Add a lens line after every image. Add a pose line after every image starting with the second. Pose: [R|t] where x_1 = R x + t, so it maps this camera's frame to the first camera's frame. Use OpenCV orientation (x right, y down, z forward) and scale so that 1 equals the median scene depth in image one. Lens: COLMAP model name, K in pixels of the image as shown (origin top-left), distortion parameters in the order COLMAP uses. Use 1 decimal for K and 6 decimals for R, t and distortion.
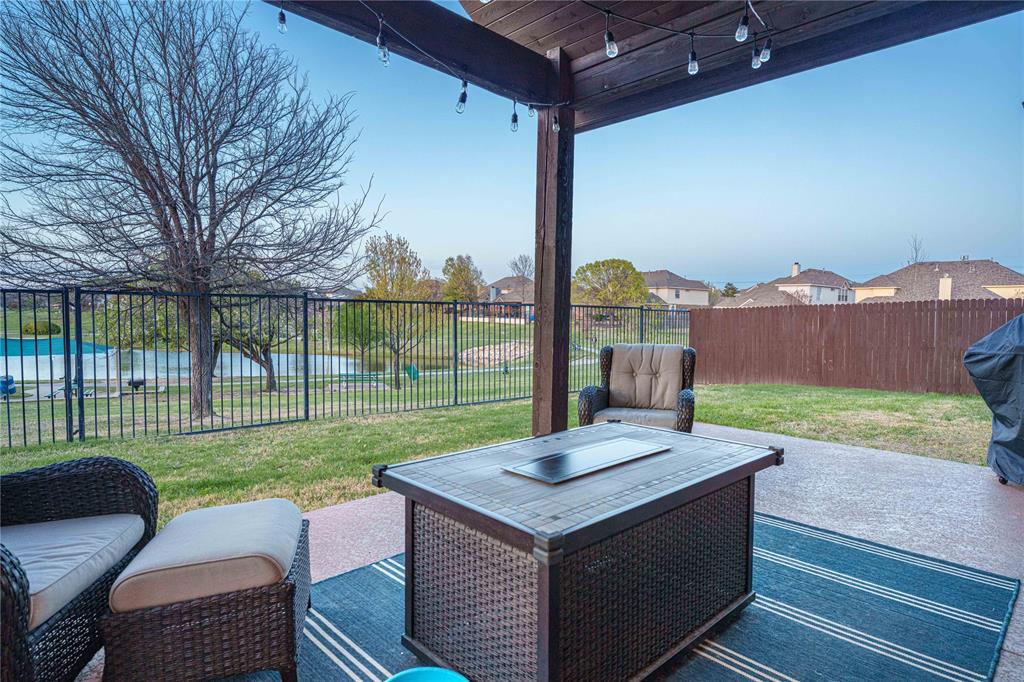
lens RADIAL K [[556.0, 0, 512.0], [0, 556.0, 341.0], [0, 0, 1]] dist [-0.001092, -0.000350]
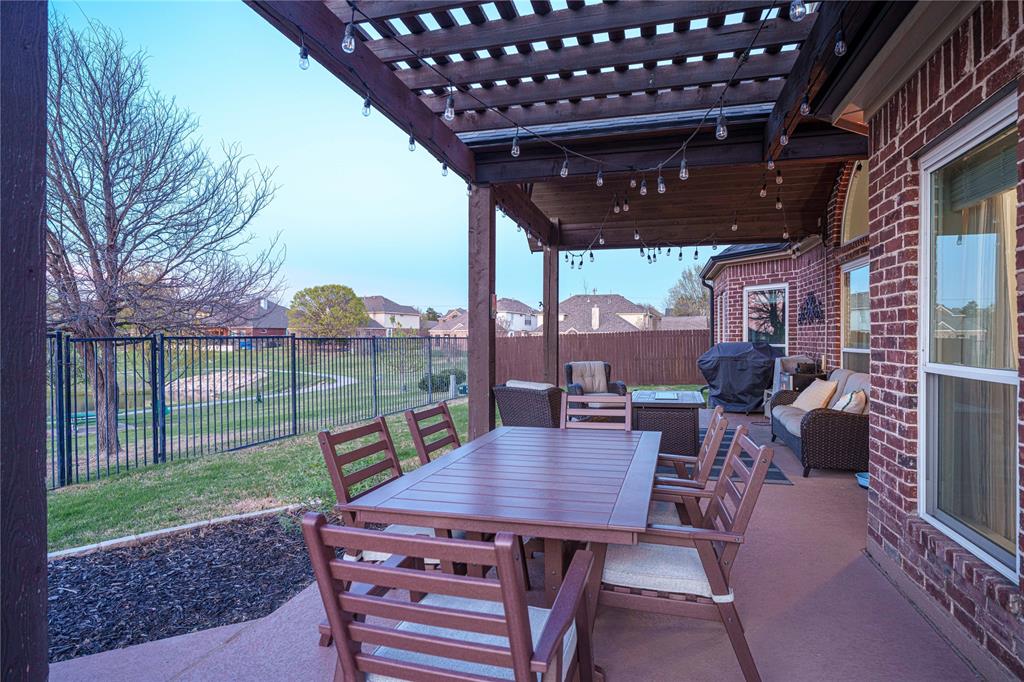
lens RADIAL K [[556.0, 0, 512.0], [0, 556.0, 341.0], [0, 0, 1]] dist [-0.001092, -0.000350]
pose [[0.858661, -0.020773, 0.512122, -0.069685], [0.041463, 0.998719, -0.029010, -0.001501], [-0.510863, 0.046144, 0.858423, -0.040537]]
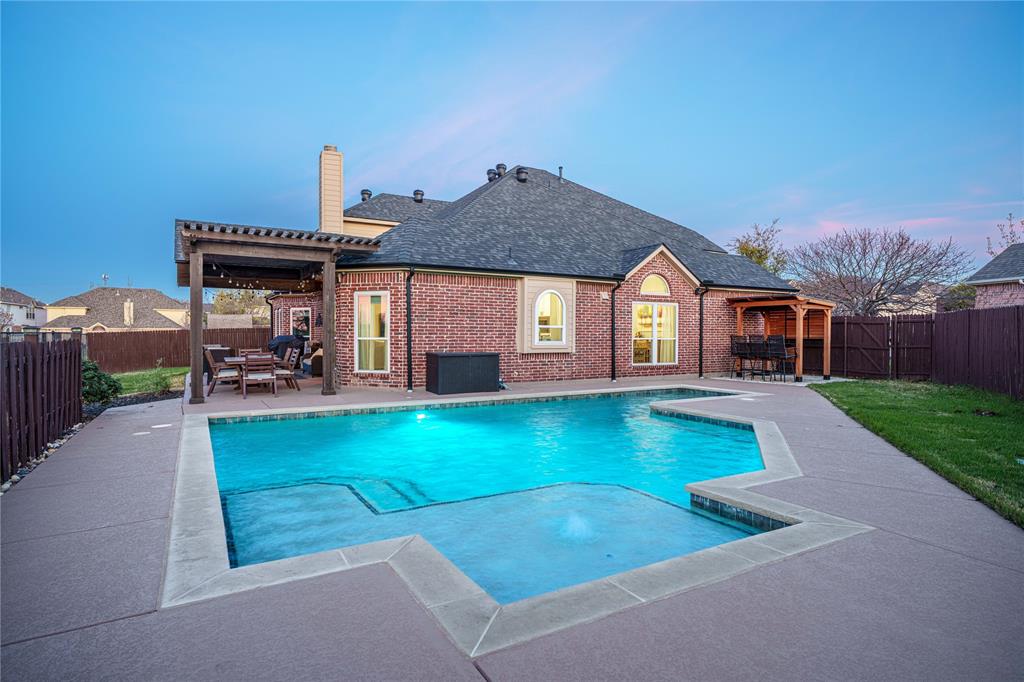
lens RADIAL K [[556.0, 0, 512.0], [0, 556.0, 341.0], [0, 0, 1]] dist [-0.001092, -0.000350]
pose [[0.244996, -0.026533, 0.969161, -0.198735], [0.051803, 0.998556, 0.014243, 0.002193], [-0.968139, 0.046716, 0.246016, -0.131756]]
